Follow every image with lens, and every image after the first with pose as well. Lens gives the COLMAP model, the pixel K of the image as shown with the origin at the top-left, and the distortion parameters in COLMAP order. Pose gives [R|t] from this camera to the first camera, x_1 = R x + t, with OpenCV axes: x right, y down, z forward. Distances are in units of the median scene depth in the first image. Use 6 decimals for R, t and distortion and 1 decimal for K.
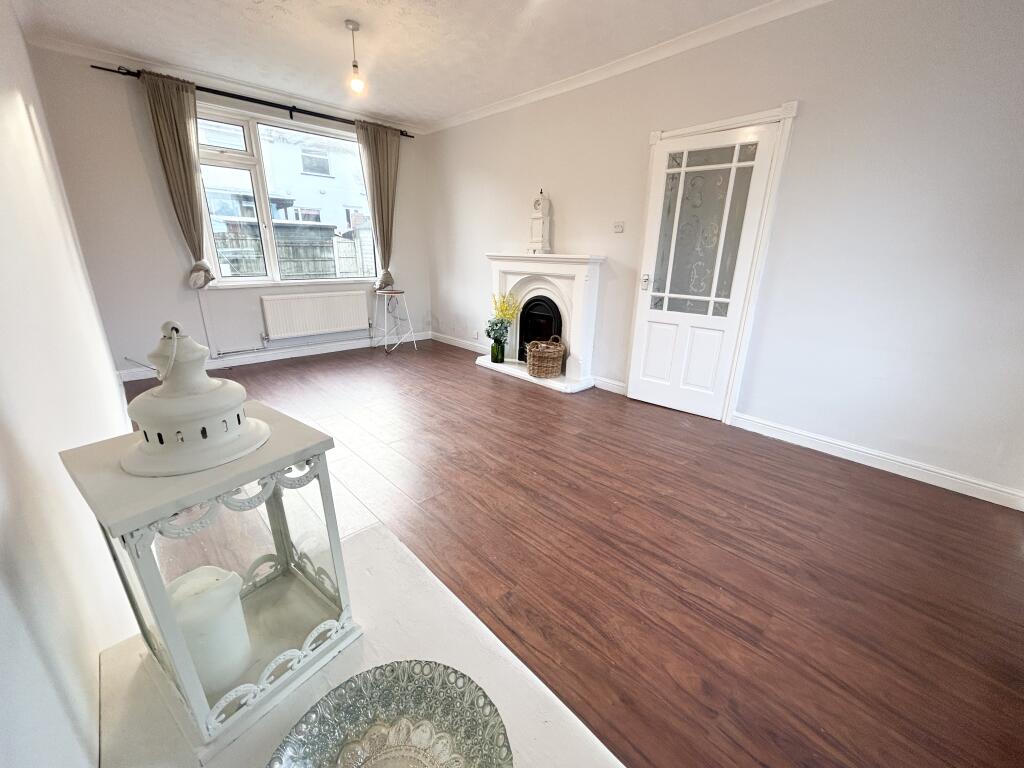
lens RADIAL K [[414.9, 0, 511.9], [0, 414.9, 384.7], [0, 0, 1]] dist [-0.001321, 0.001102]
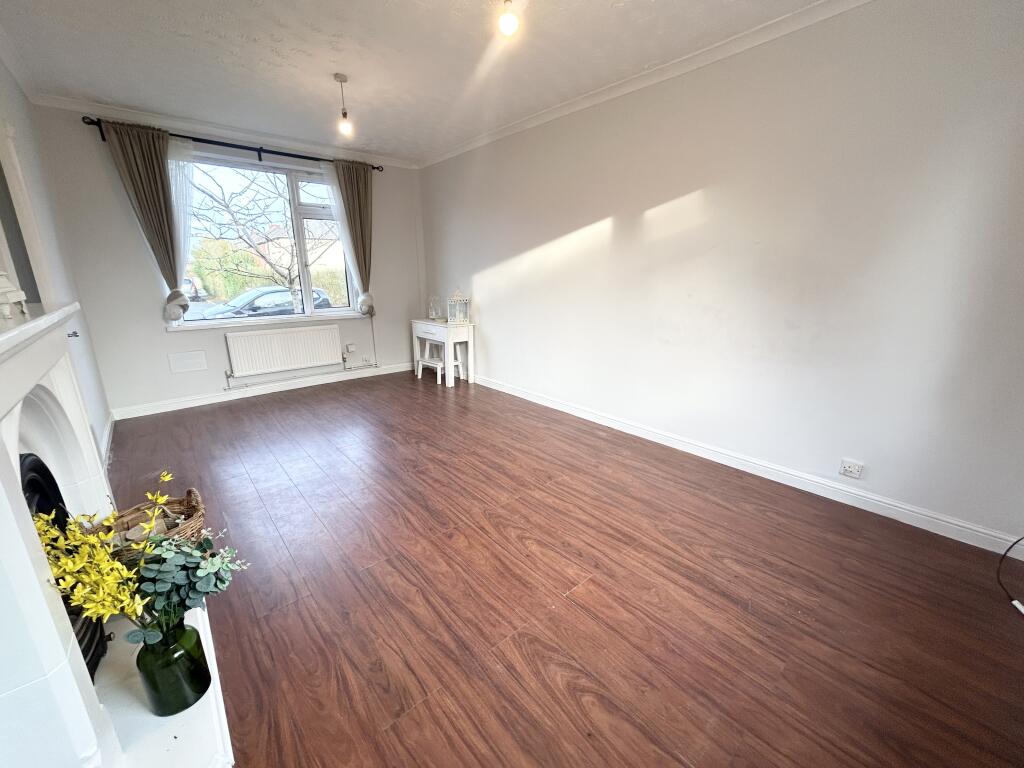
lens RADIAL K [[414.9, 0, 511.9], [0, 414.9, 384.7], [0, 0, 1]] dist [-0.001321, 0.001102]
pose [[-0.998516, -0.034474, 0.042151, -0.283187], [-0.006031, 0.839334, 0.543582, -0.411671], [-0.054119, 0.542522, -0.838297, 1.198001]]
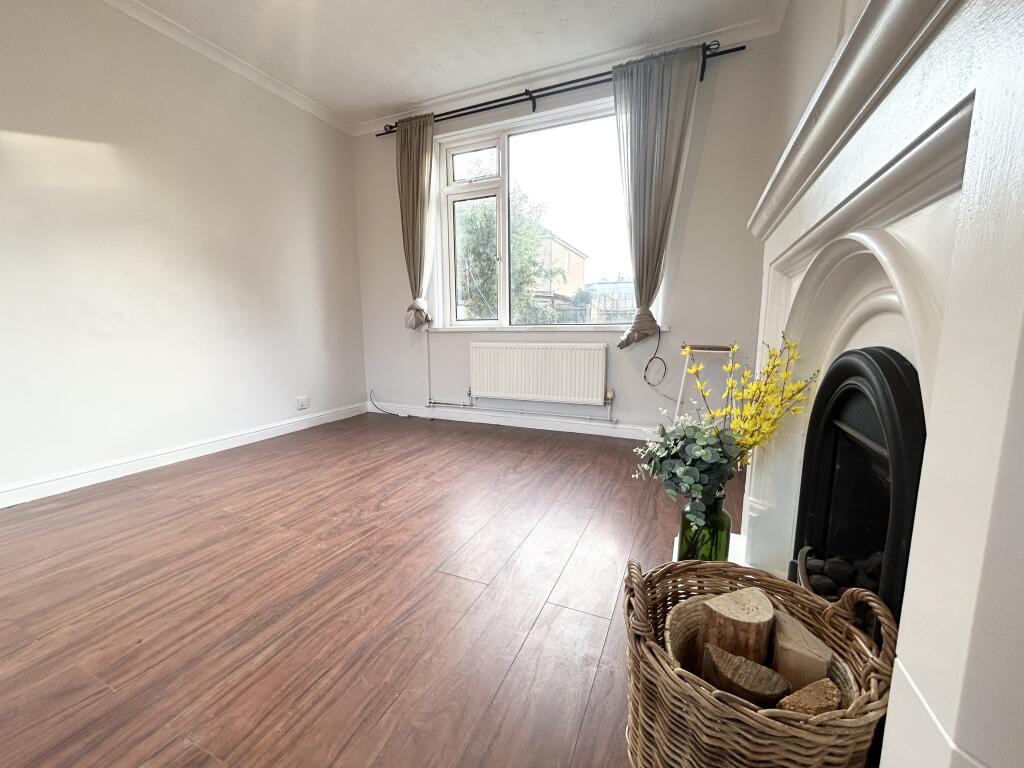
lens RADIAL K [[414.9, 0, 511.9], [0, 414.9, 384.7], [0, 0, 1]] dist [-0.001321, 0.001102]
pose [[0.388234, 0.099805, -0.916140, 0.181491], [-0.269193, 0.963043, -0.009161, -0.151841], [0.881368, 0.250176, 0.400753, 0.790775]]
